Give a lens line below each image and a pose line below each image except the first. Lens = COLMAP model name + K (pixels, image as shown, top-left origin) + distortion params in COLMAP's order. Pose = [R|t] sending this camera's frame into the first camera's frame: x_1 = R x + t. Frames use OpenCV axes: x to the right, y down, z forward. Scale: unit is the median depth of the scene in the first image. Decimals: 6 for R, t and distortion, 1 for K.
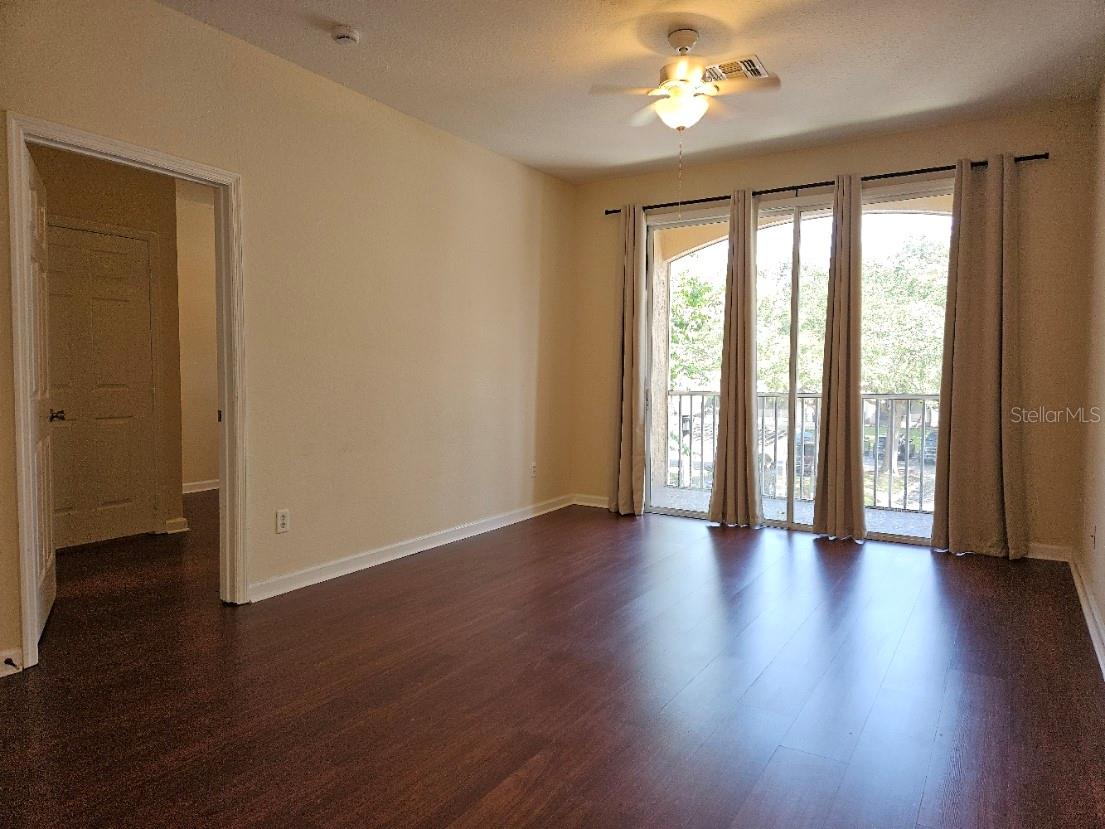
lens RADIAL K [[738.3, 0, 554.0], [0, 738.3, 409.3], [0, 0, 1]] dist [0.066524, -0.033630]
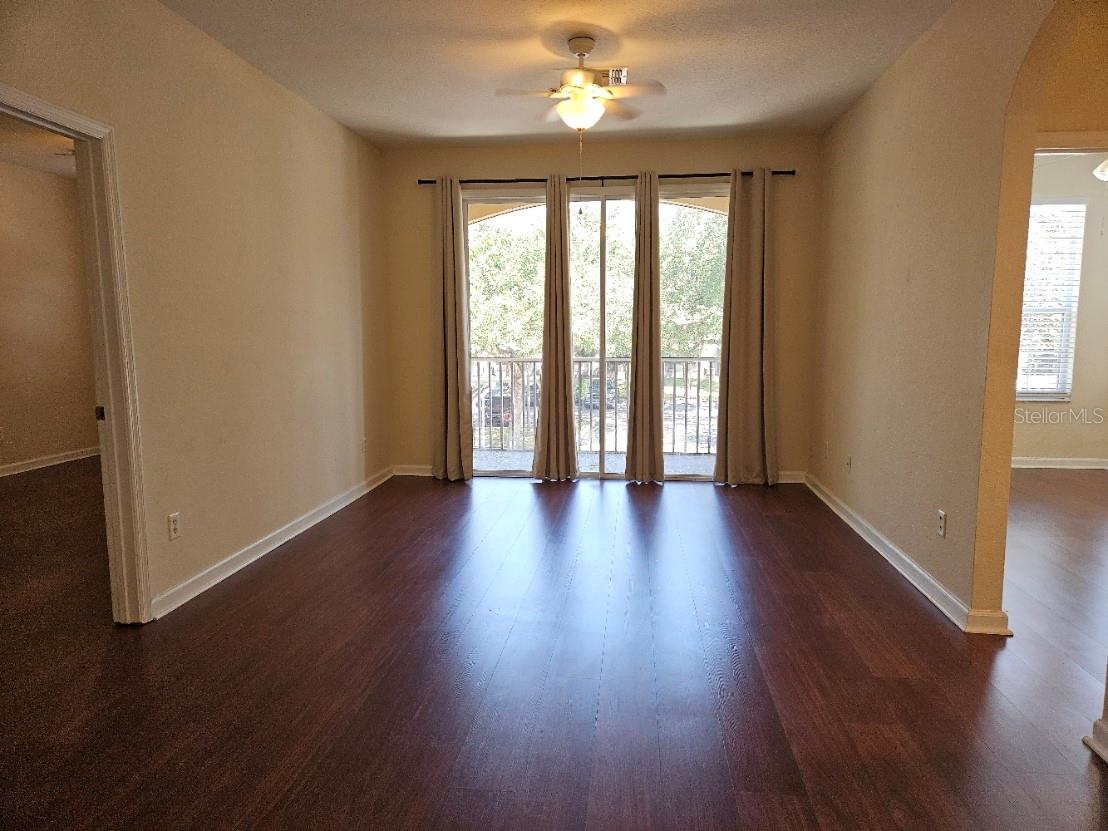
lens RADIAL K [[740.3, 0, 555.9], [0, 740.3, 418.1], [0, 0, 1]] dist [0.066524, -0.033630]
pose [[0.902785, -0.061169, 0.425721, -0.239719], [0.030534, 0.996453, 0.078422, -0.026022], [-0.429007, -0.057799, 0.901450, -0.001812]]
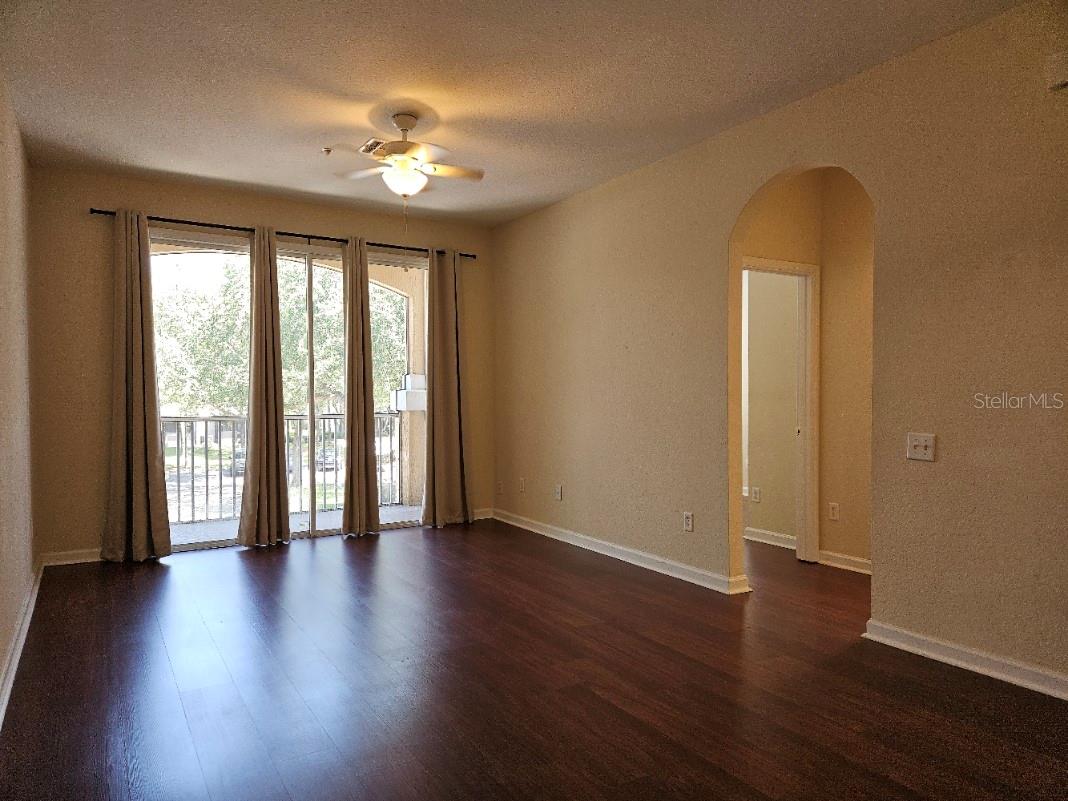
lens RADIAL K [[713.6, 0, 525.7], [0, 713.6, 428.5], [0, 0, 1]] dist [0.066524, -0.033630]
pose [[0.453102, -0.053917, 0.889827, -0.518337], [0.047672, 0.998207, 0.036209, -0.029382], [-0.890183, 0.026014, 0.454860, 0.217125]]
